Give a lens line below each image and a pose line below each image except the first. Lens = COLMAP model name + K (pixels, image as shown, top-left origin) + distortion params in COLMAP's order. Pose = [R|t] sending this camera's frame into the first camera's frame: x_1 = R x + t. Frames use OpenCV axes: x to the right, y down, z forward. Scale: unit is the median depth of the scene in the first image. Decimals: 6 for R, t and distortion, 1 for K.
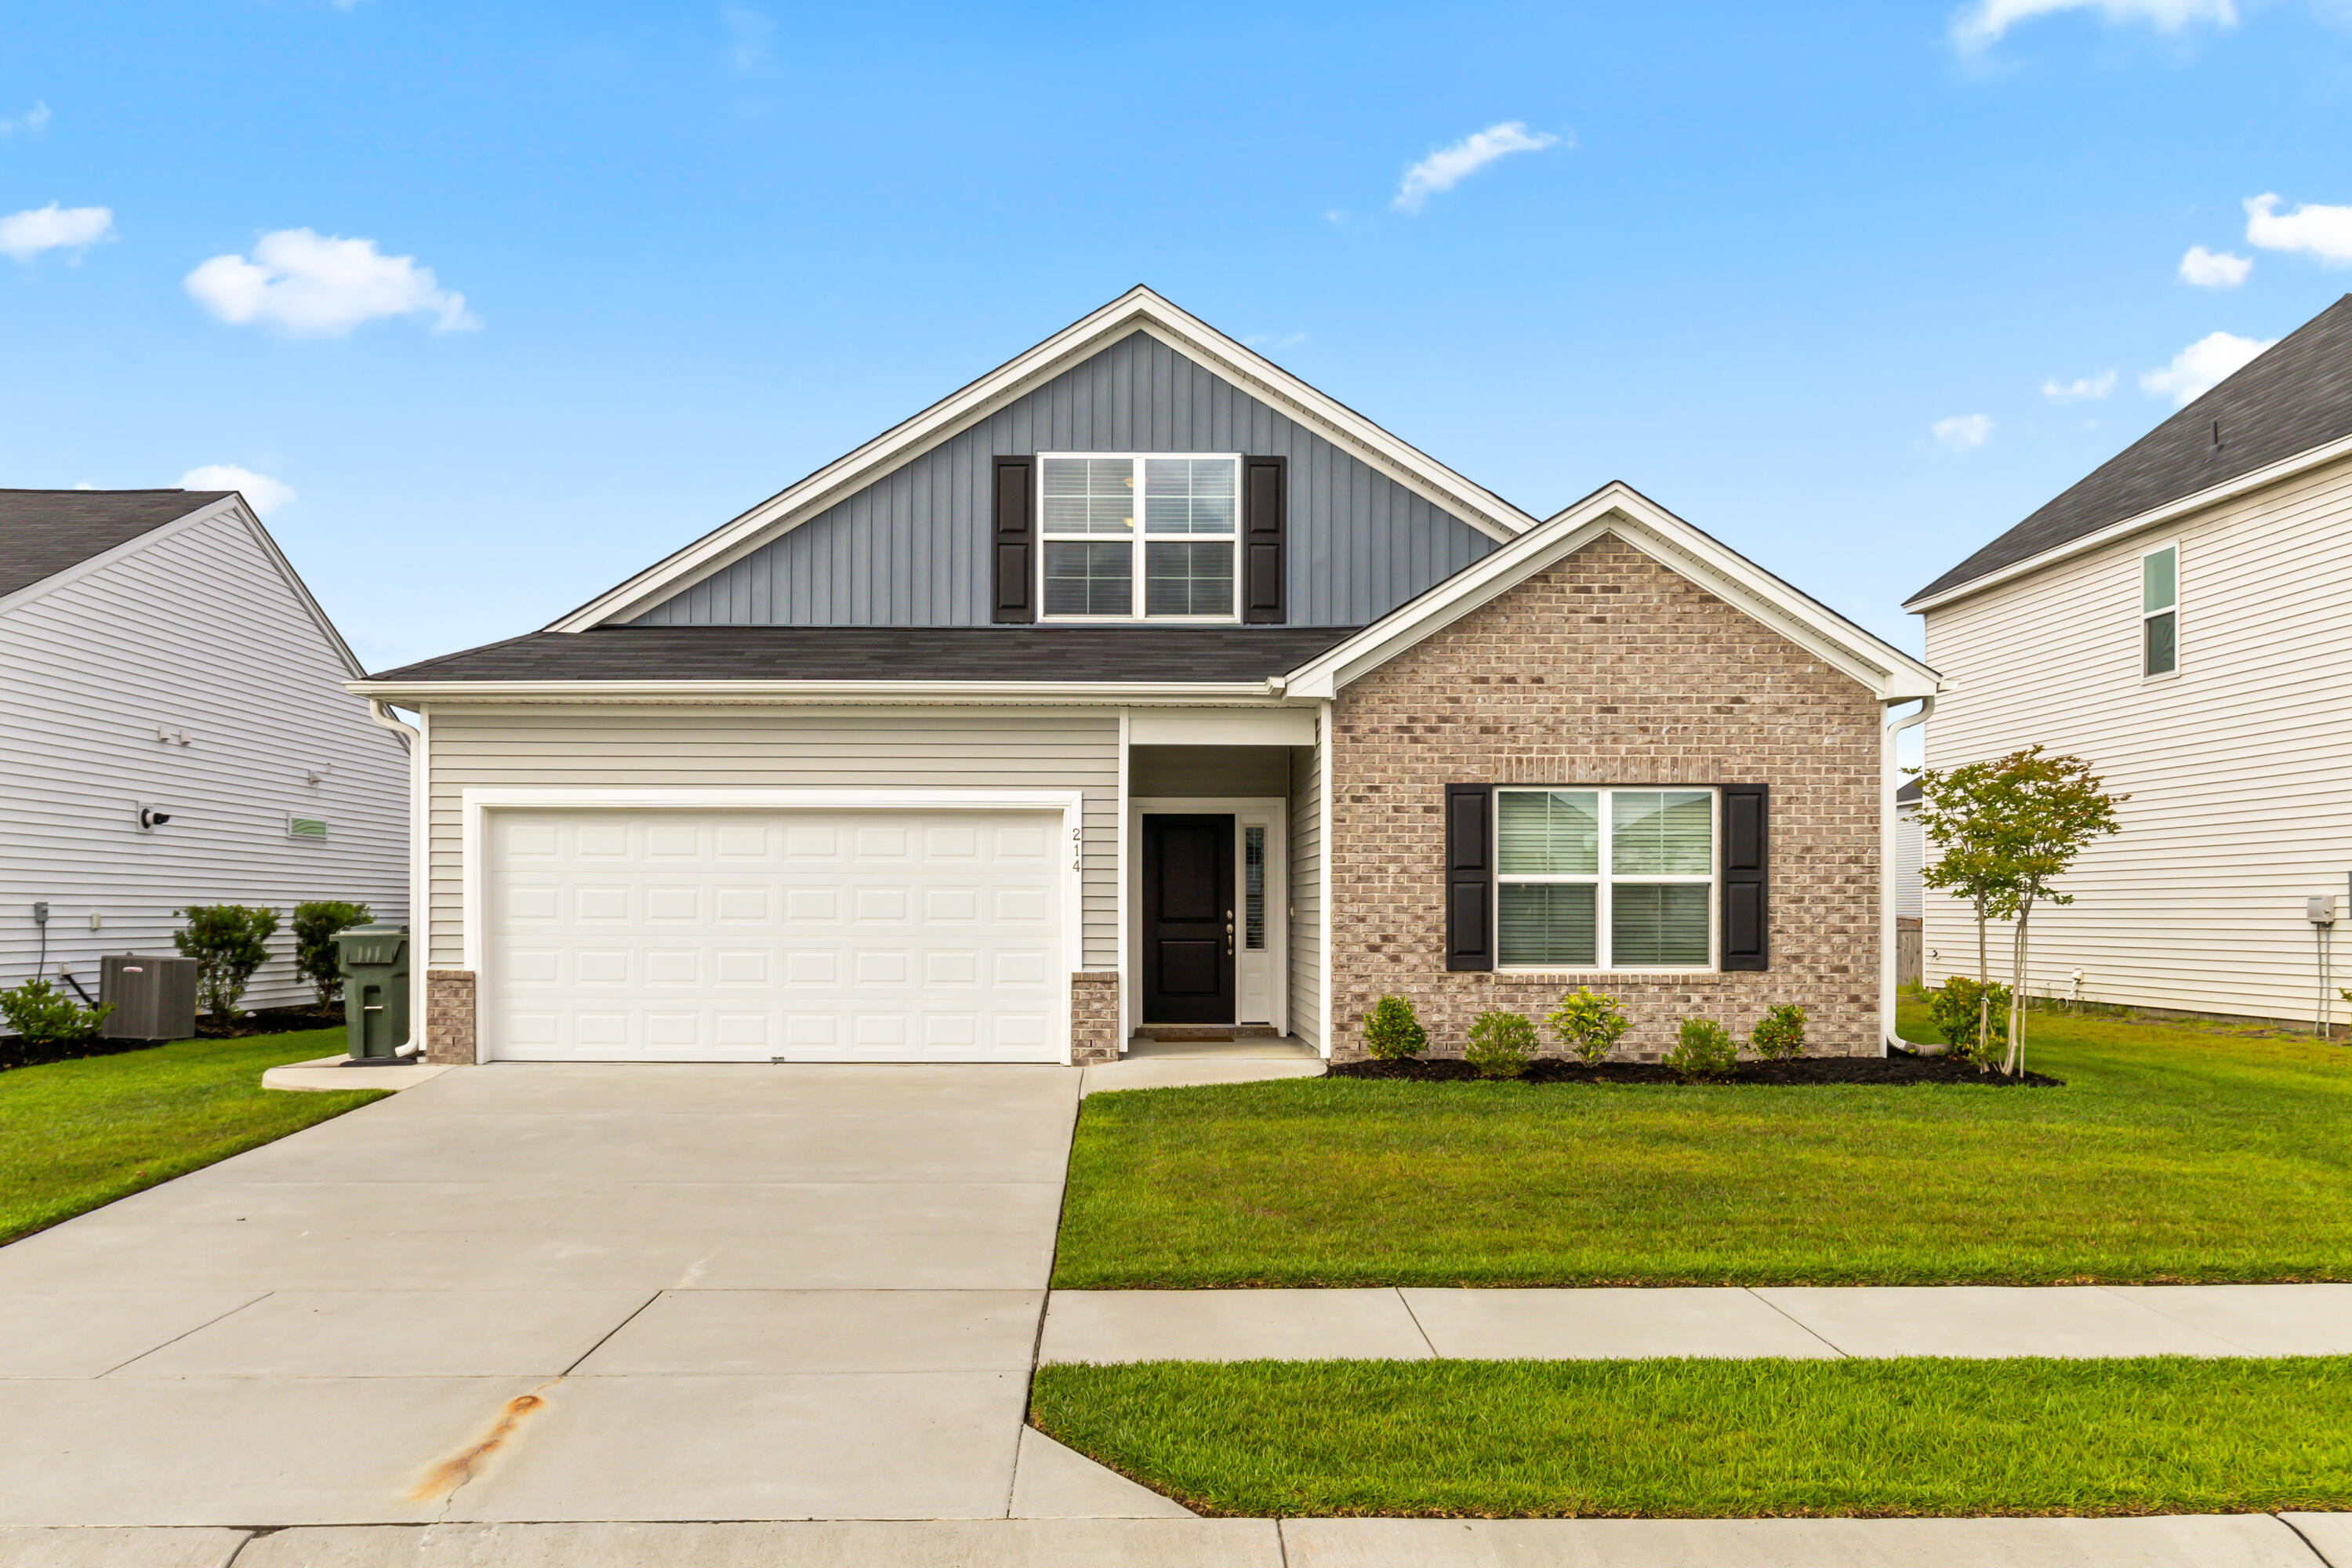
lens RADIAL K [[1983.6, 0, 1140.3], [0, 1983.6, 921.5], [0, 0, 1]] dist [0.004592, 0.001031]
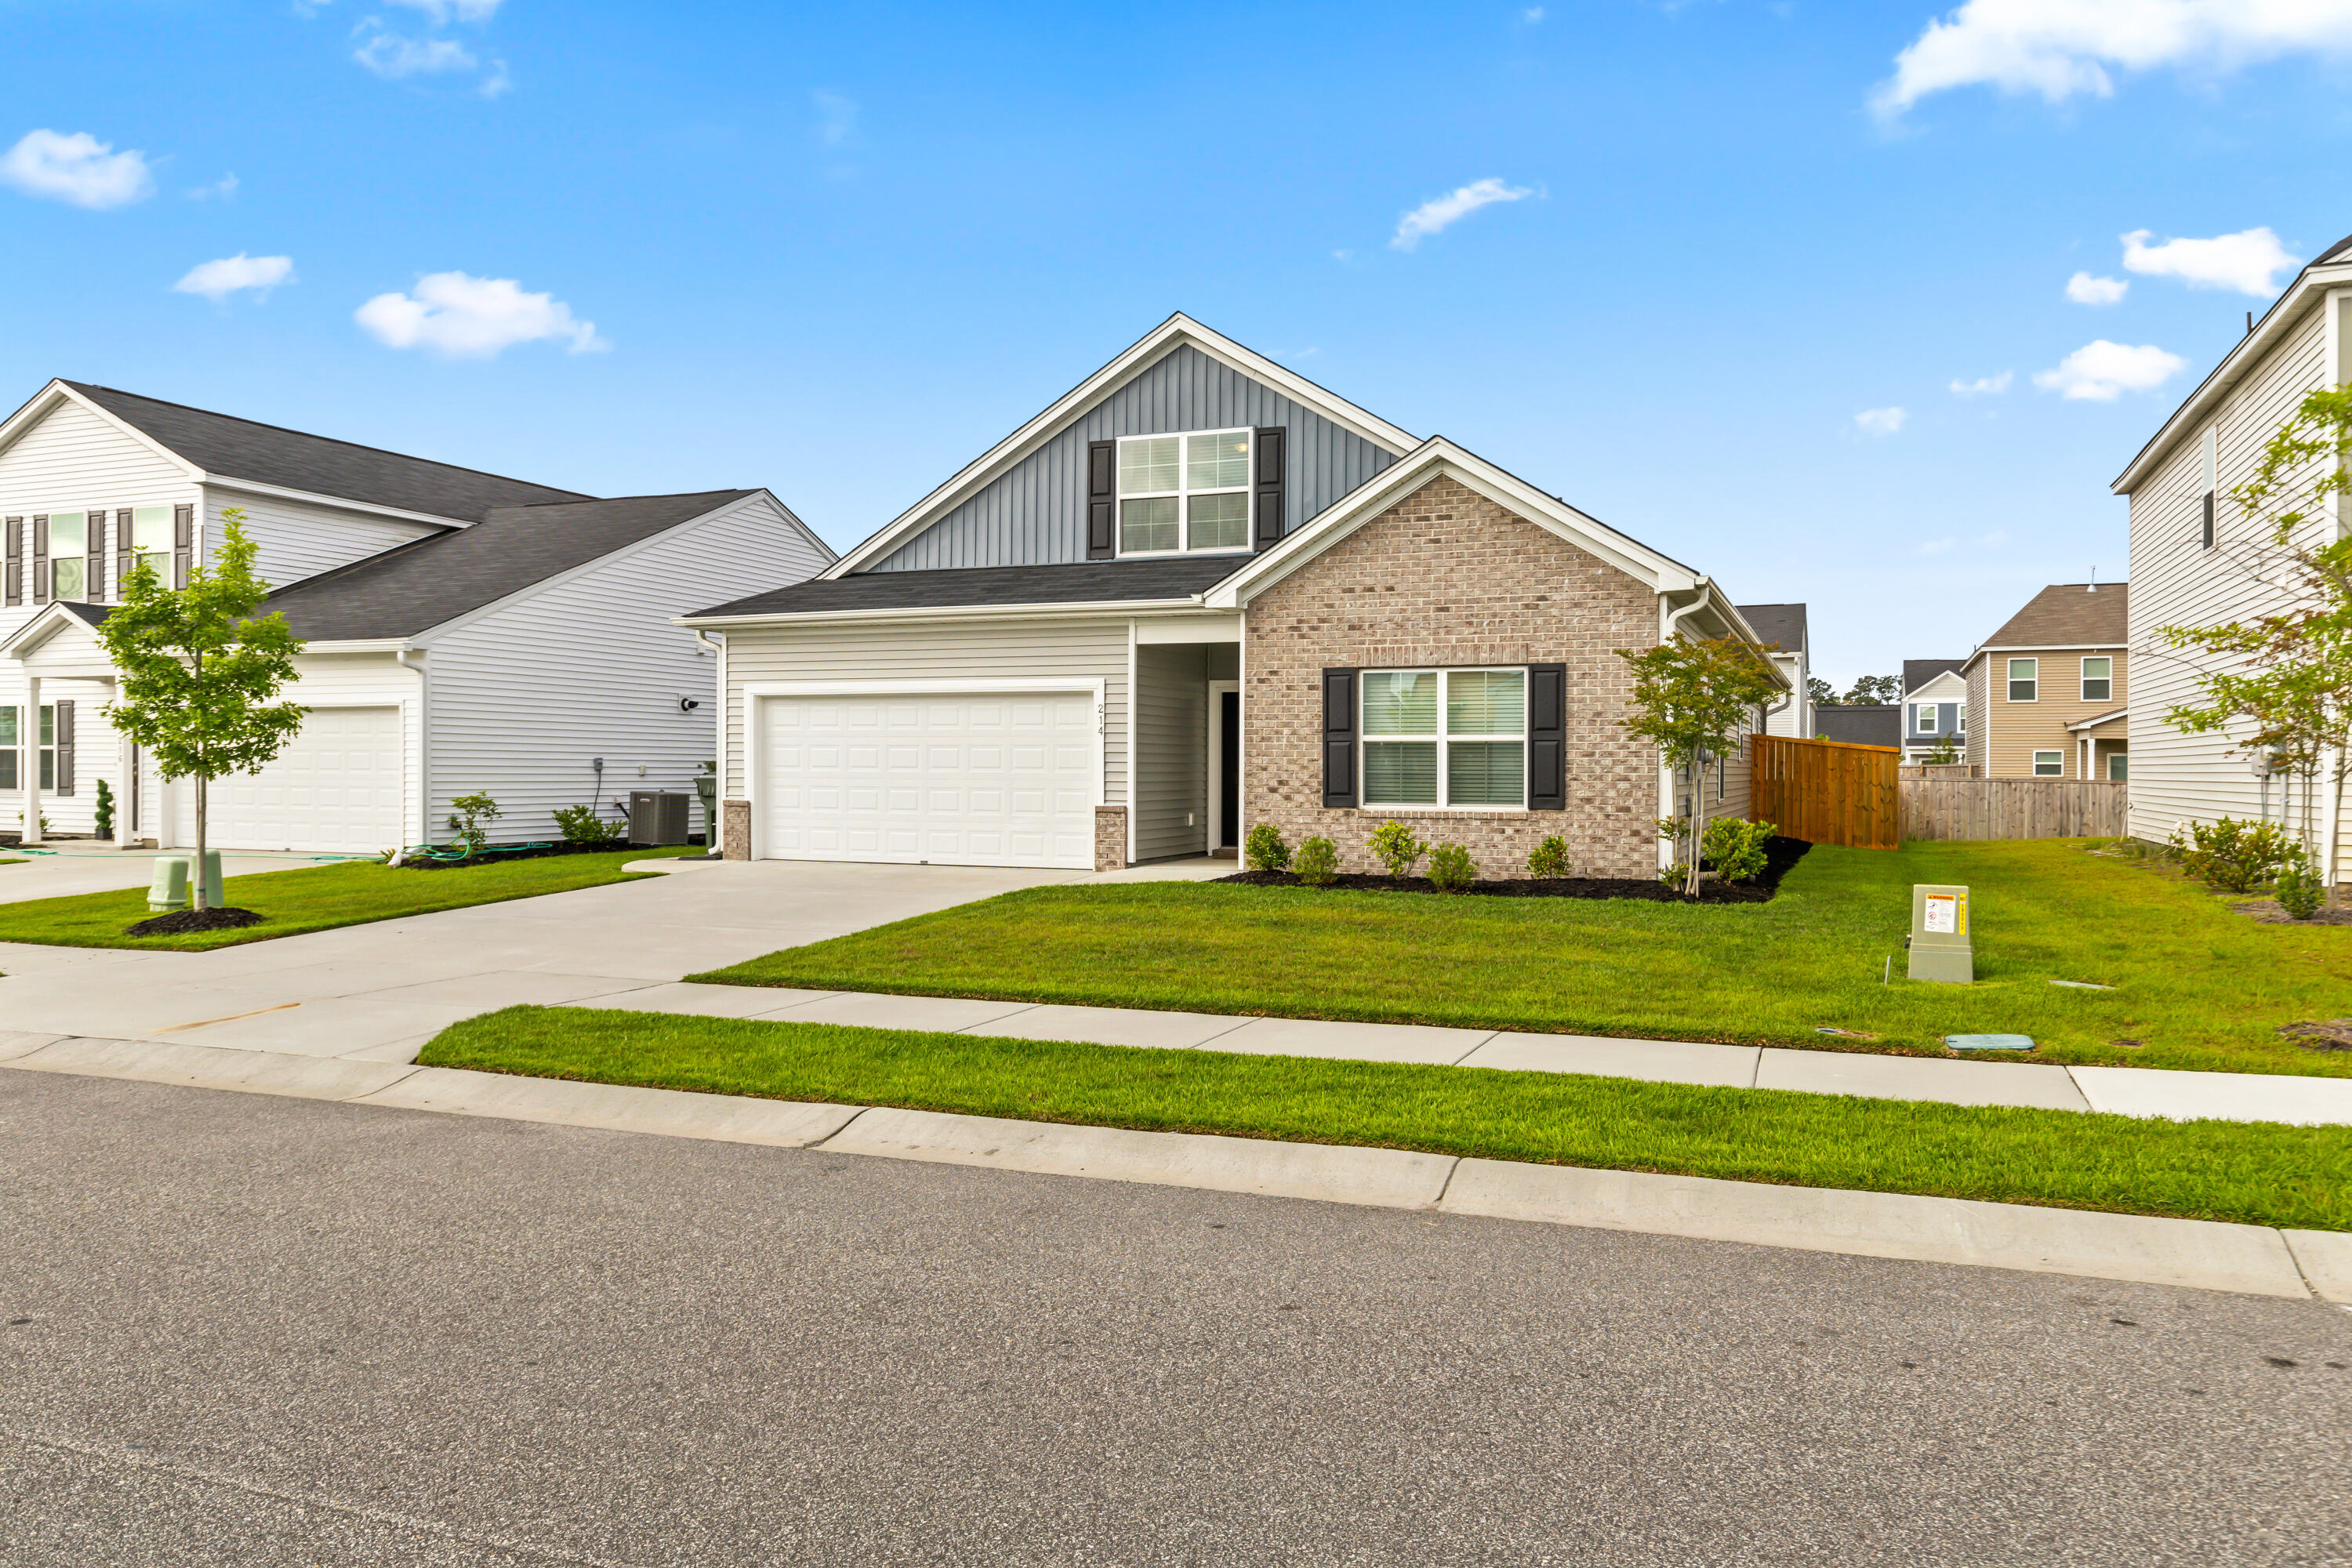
lens RADIAL K [[1669.3, 0, 1192.8], [0, 1669.3, 781.1], [0, 0, 1]] dist [-0.000306, 0.000368]
pose [[0.923067, 0.005282, -0.384603, 0.507014], [-0.004978, 0.999986, 0.001785, 0.005683], [0.384607, 0.000267, 0.923080, -0.080376]]
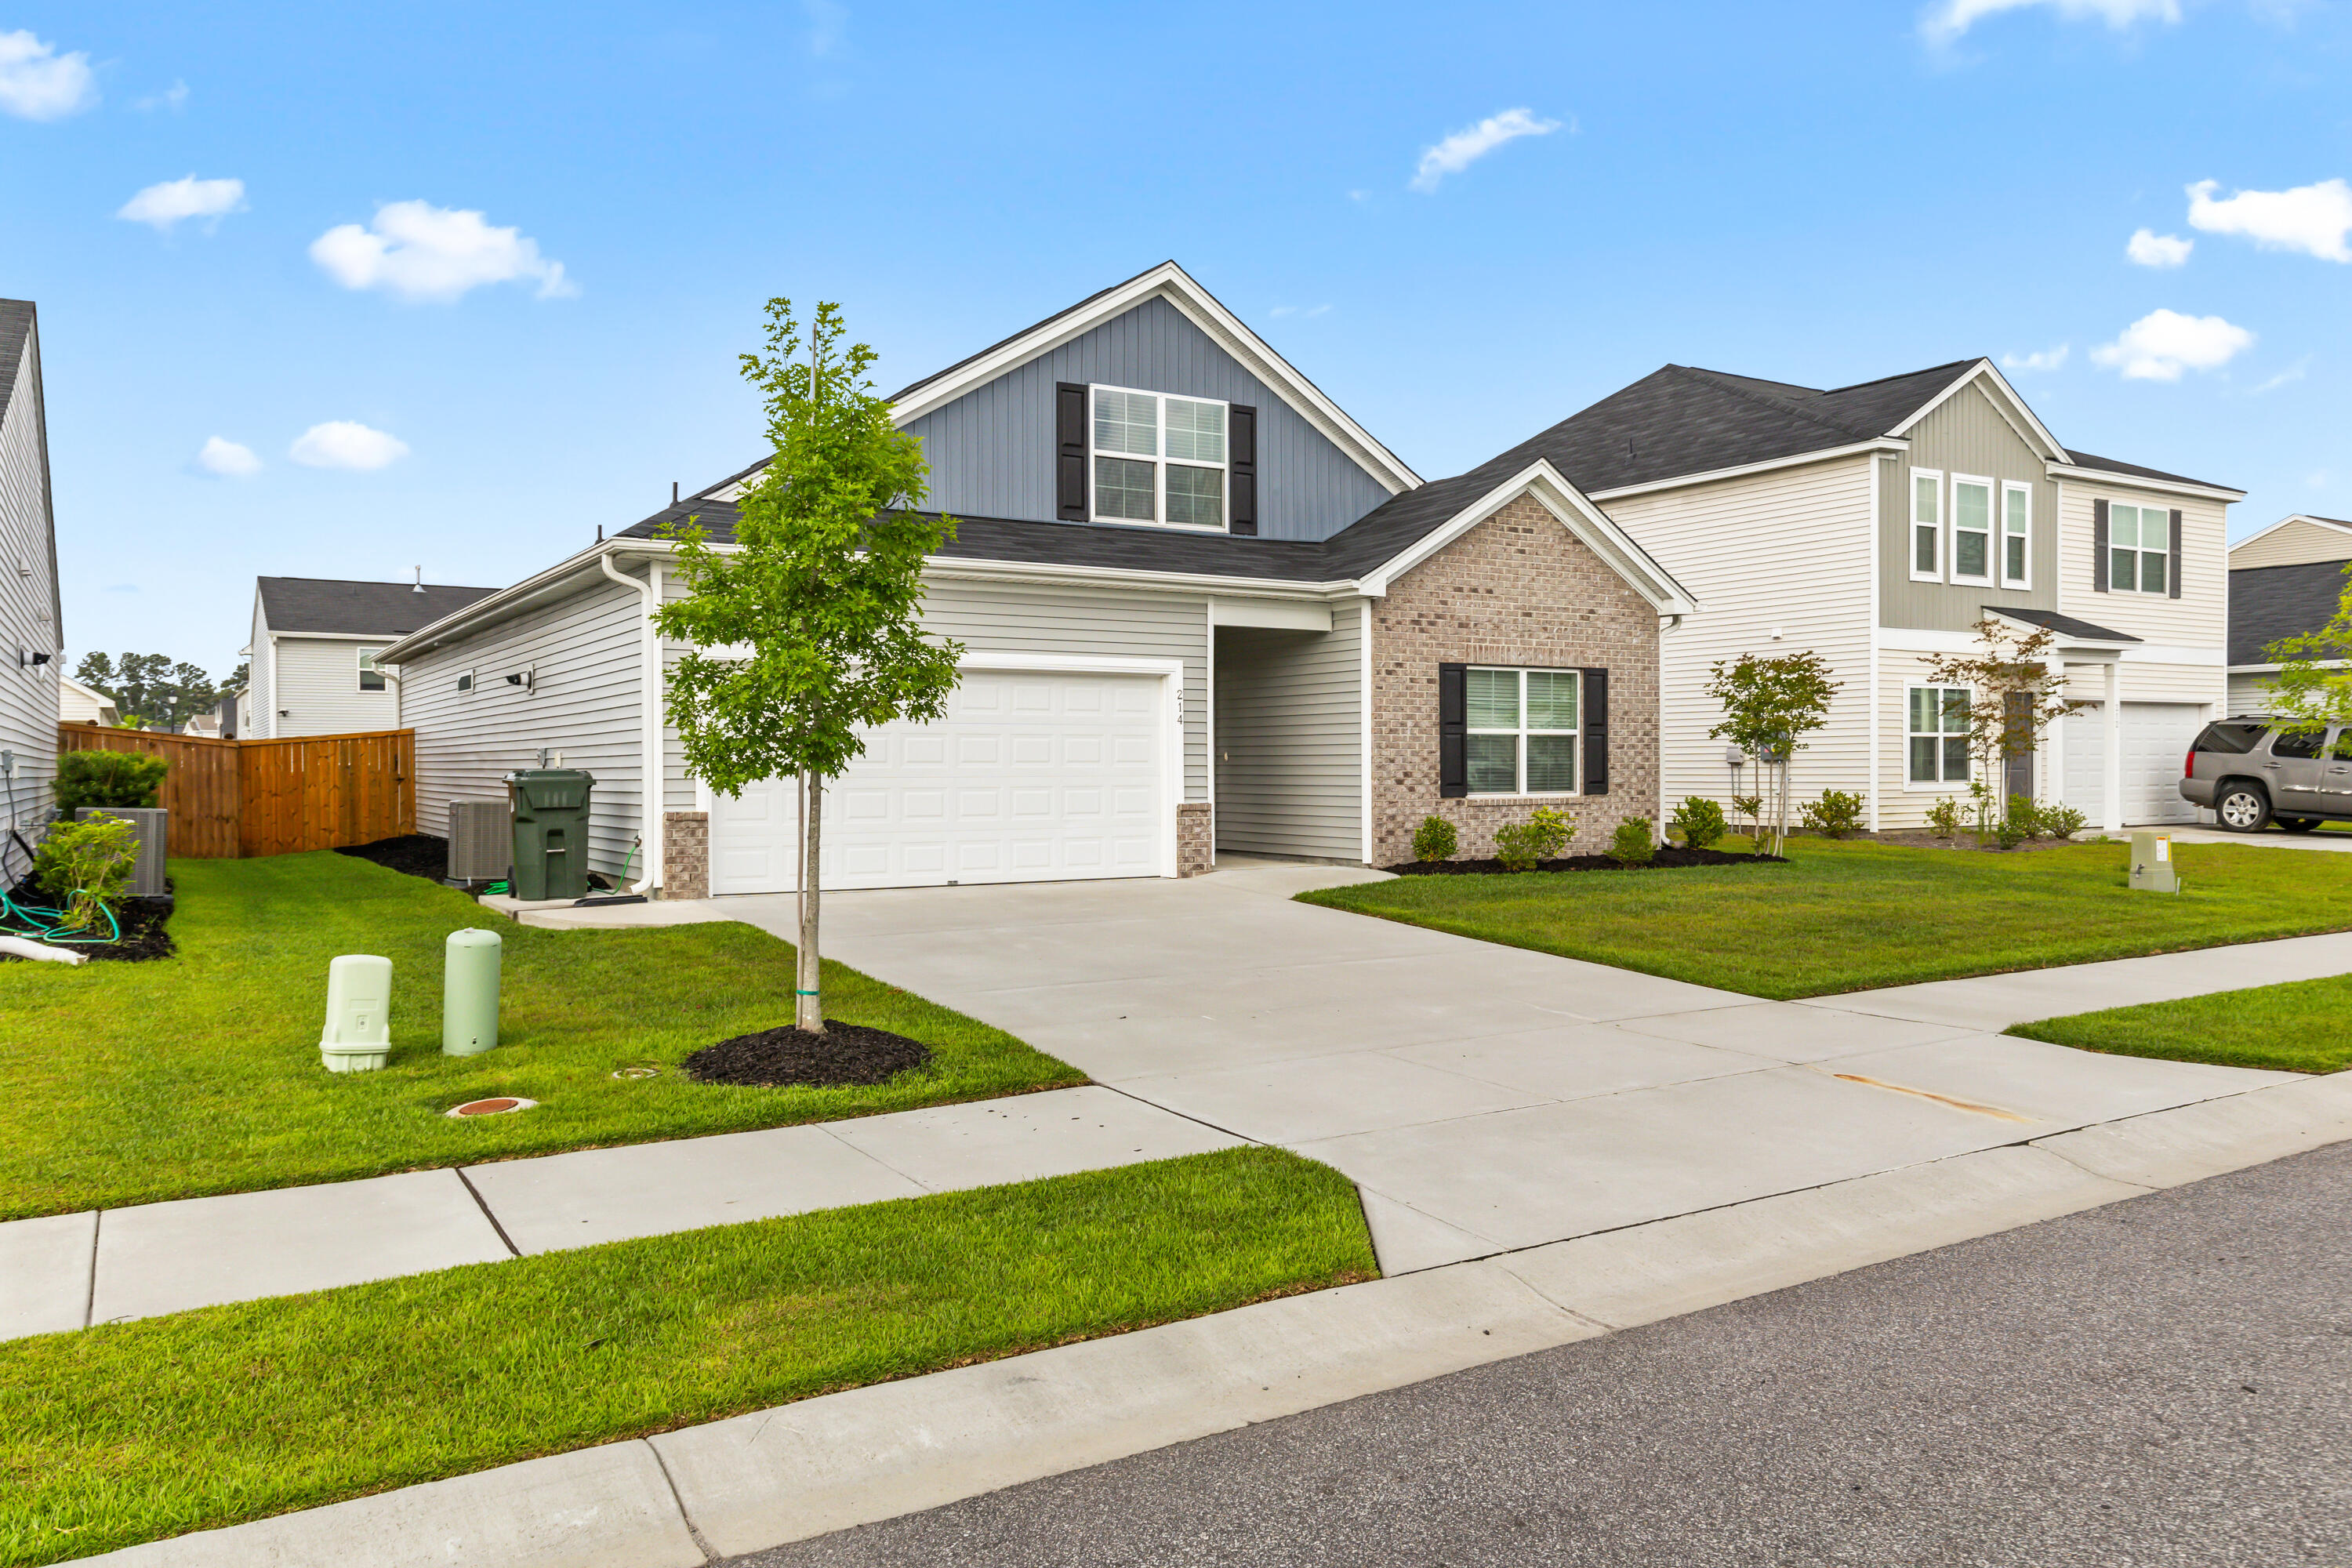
lens RADIAL K [[1669.3, 0, 1192.8], [0, 1669.3, 781.1], [0, 0, 1]] dist [-0.000306, 0.000368]
pose [[0.855260, -0.010019, 0.518102, -0.597929], [0.007359, 0.999947, 0.007188, 0.003746], [-0.518147, -0.002335, 0.855288, 0.090104]]
